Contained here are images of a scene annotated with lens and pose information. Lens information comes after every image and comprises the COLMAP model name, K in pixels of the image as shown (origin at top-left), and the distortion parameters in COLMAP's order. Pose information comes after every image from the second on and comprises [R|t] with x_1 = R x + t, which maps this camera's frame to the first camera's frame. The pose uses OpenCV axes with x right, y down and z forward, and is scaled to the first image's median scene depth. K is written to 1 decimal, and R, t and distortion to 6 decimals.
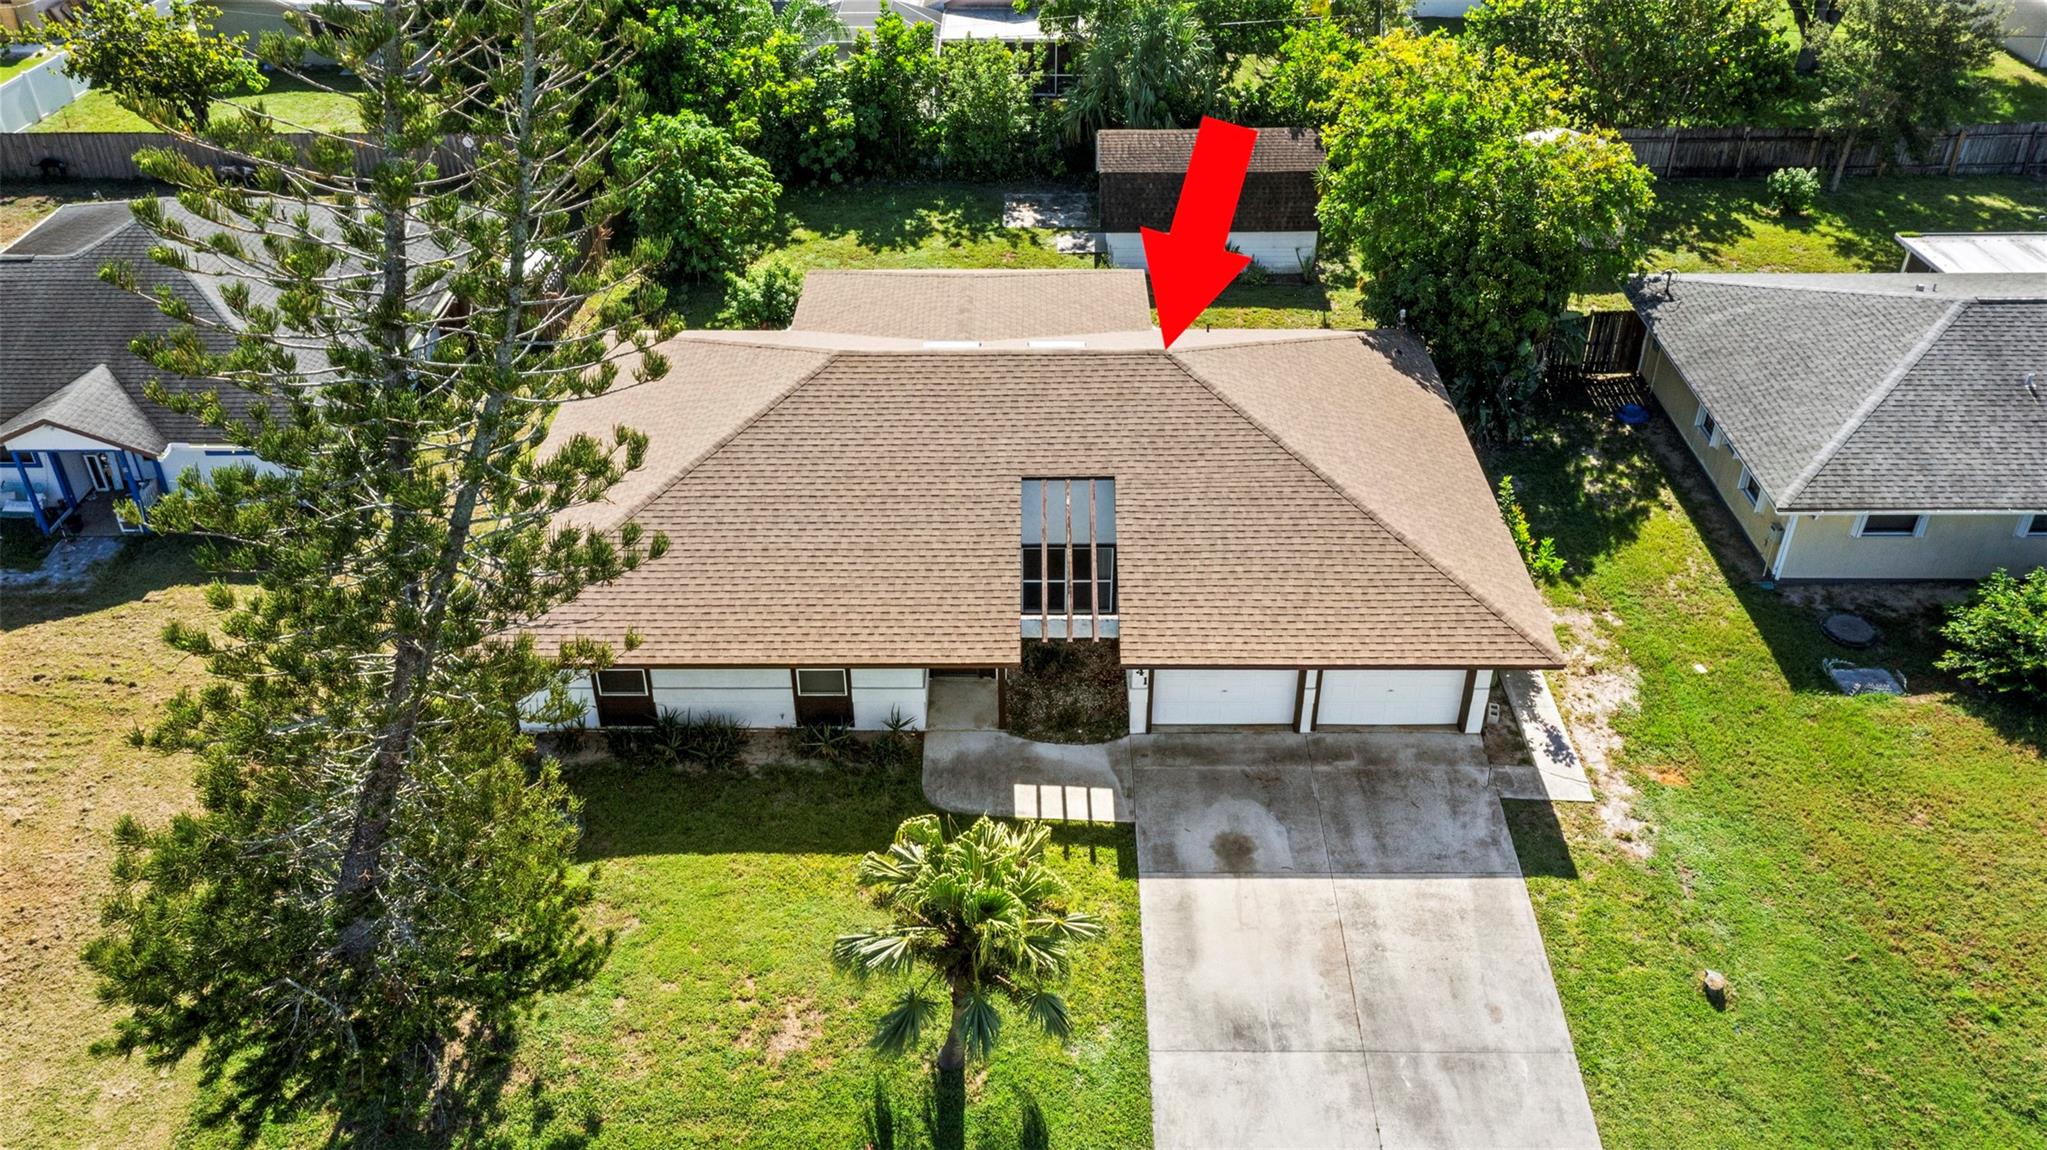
lens RADIAL K [[1633.8, 0, 1023.0], [0, 1633.8, 583.4], [0, 0, 1]] dist [0.003678, 0.003646]
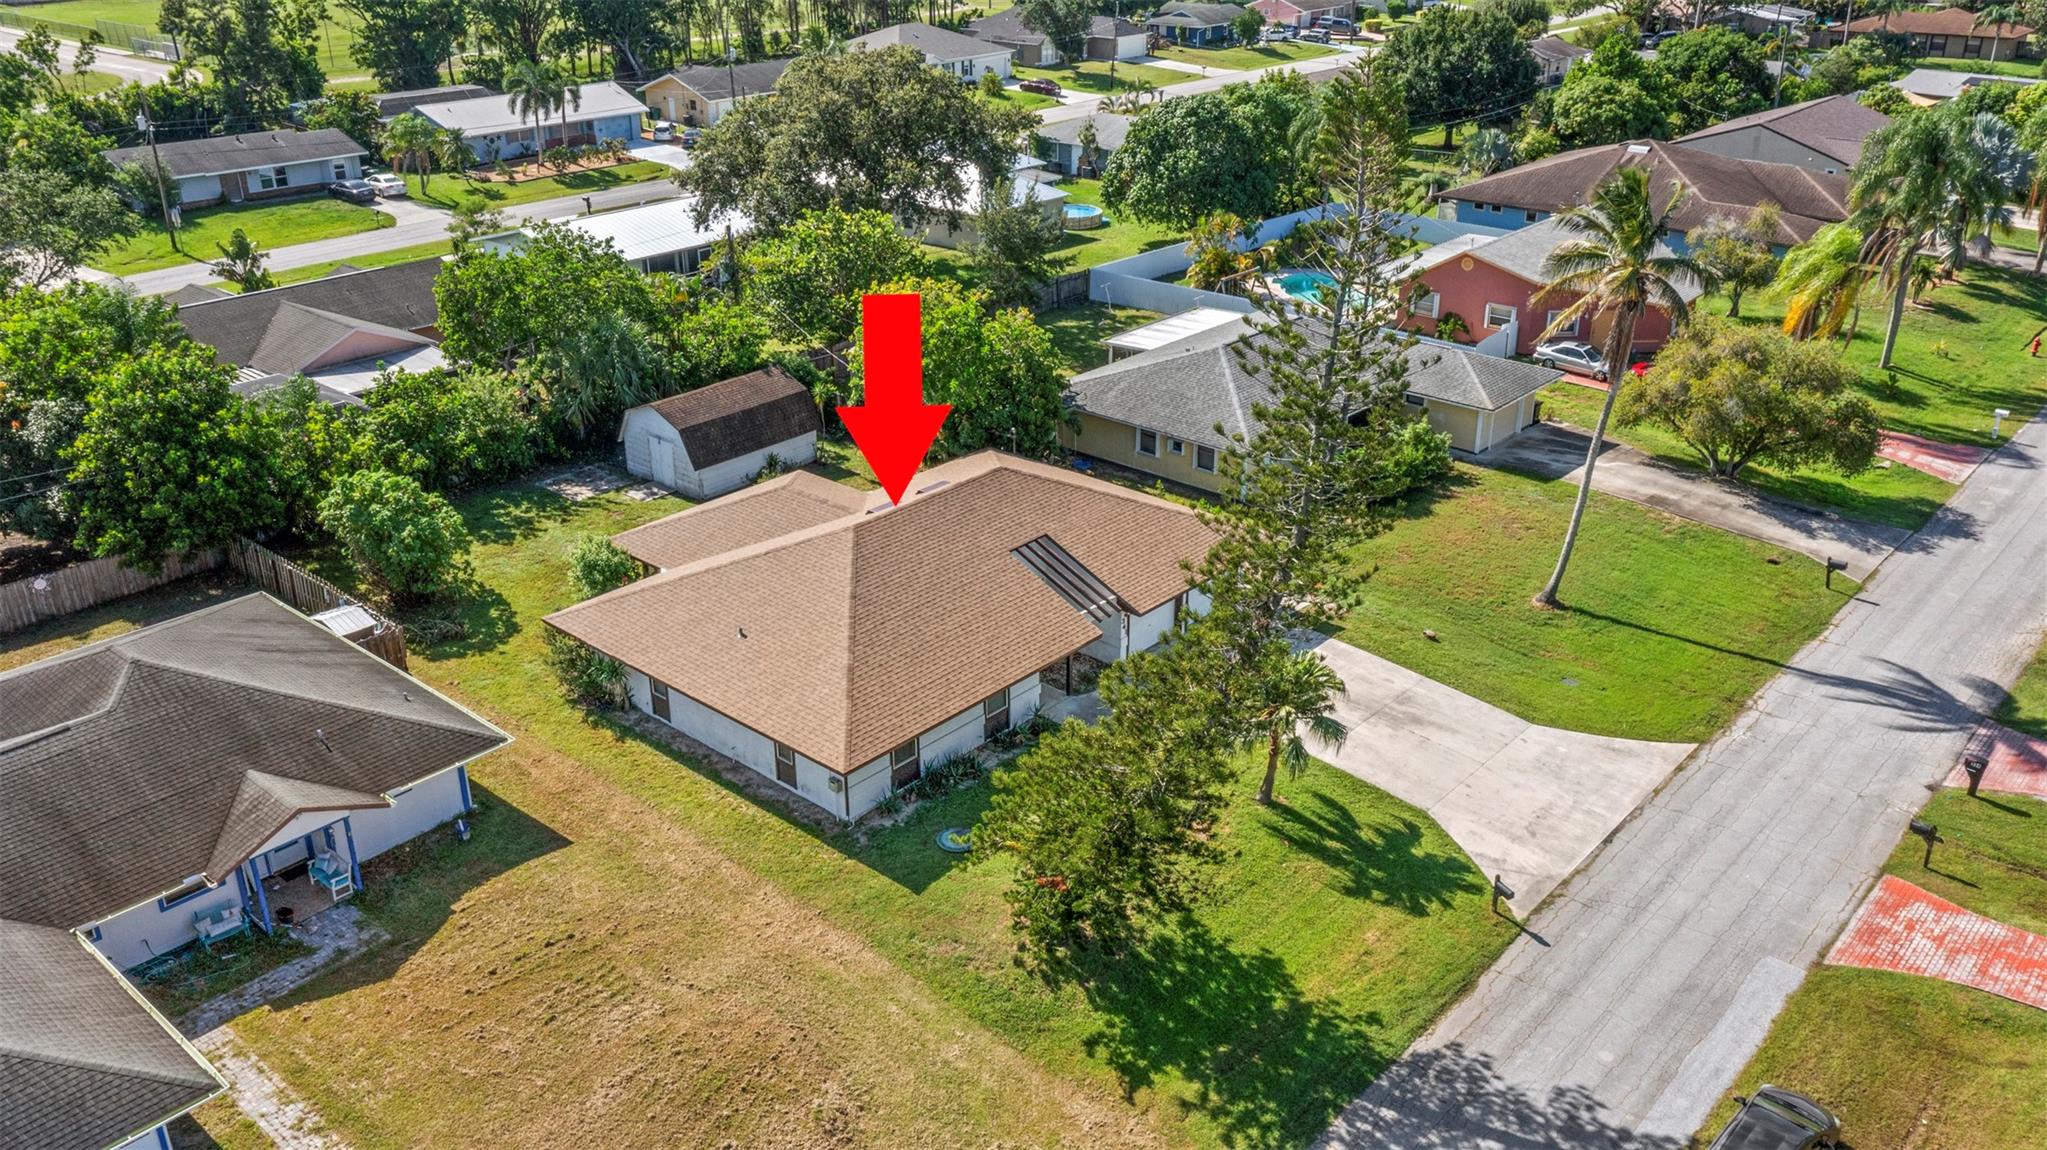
lens RADIAL K [[1633.8, 0, 1021.0], [0, 1633.8, 586.0], [0, 0, 1]] dist [0.003678, 0.003646]
pose [[0.667084, -0.314974, 0.675122, -1.094271], [0.418927, 0.907968, 0.009667, -0.045779], [-0.616035, 0.276378, 0.737643, -0.202724]]
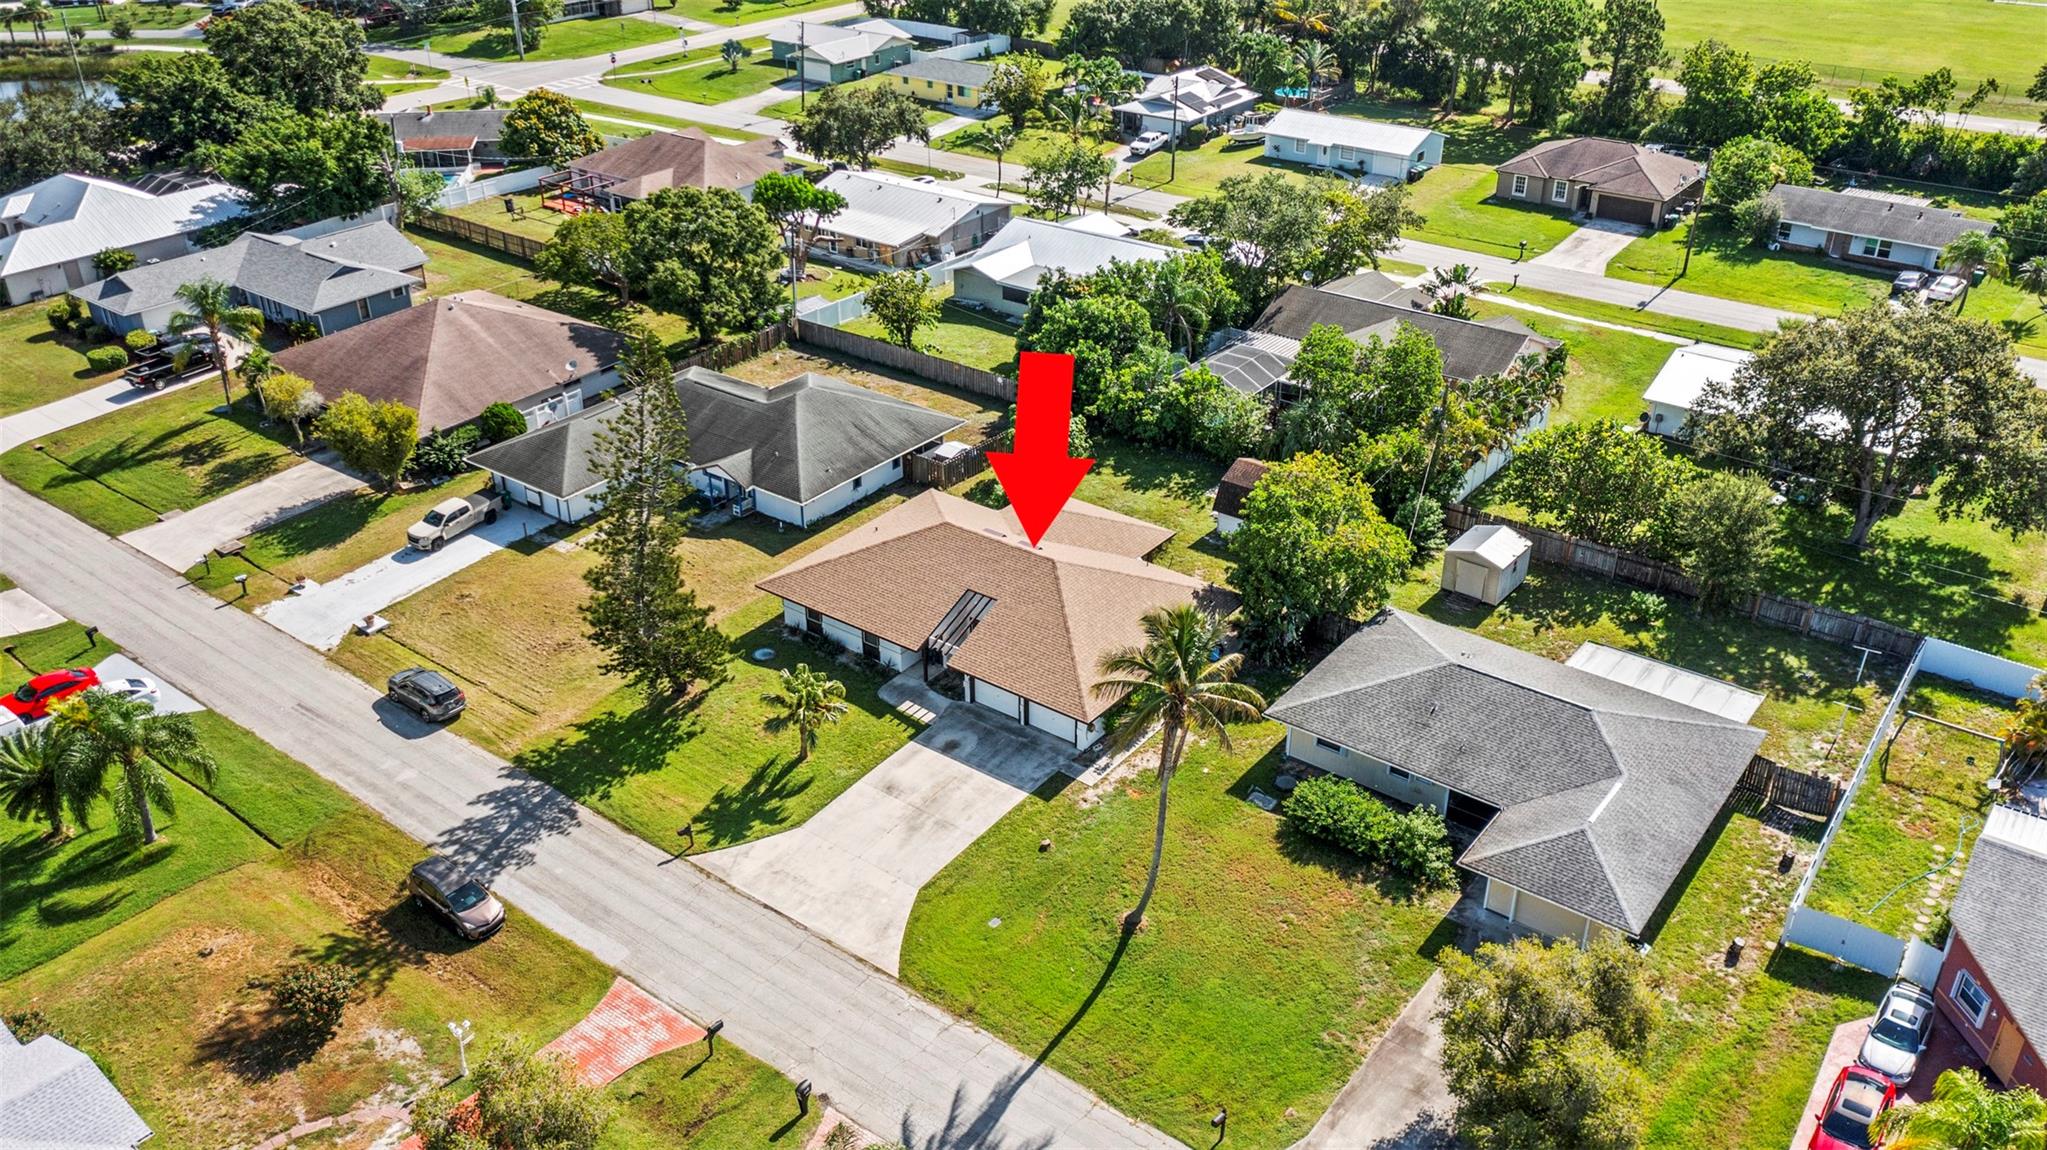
lens RADIAL K [[1633.8, 0, 1025.1], [0, 1633.8, 564.1], [0, 0, 1]] dist [0.003678, 0.003646]
pose [[0.792803, 0.288011, -0.537134, 1.391401], [-0.336252, 0.941732, 0.008652, -0.153331], [0.508328, 0.173754, 0.843453, -1.060950]]
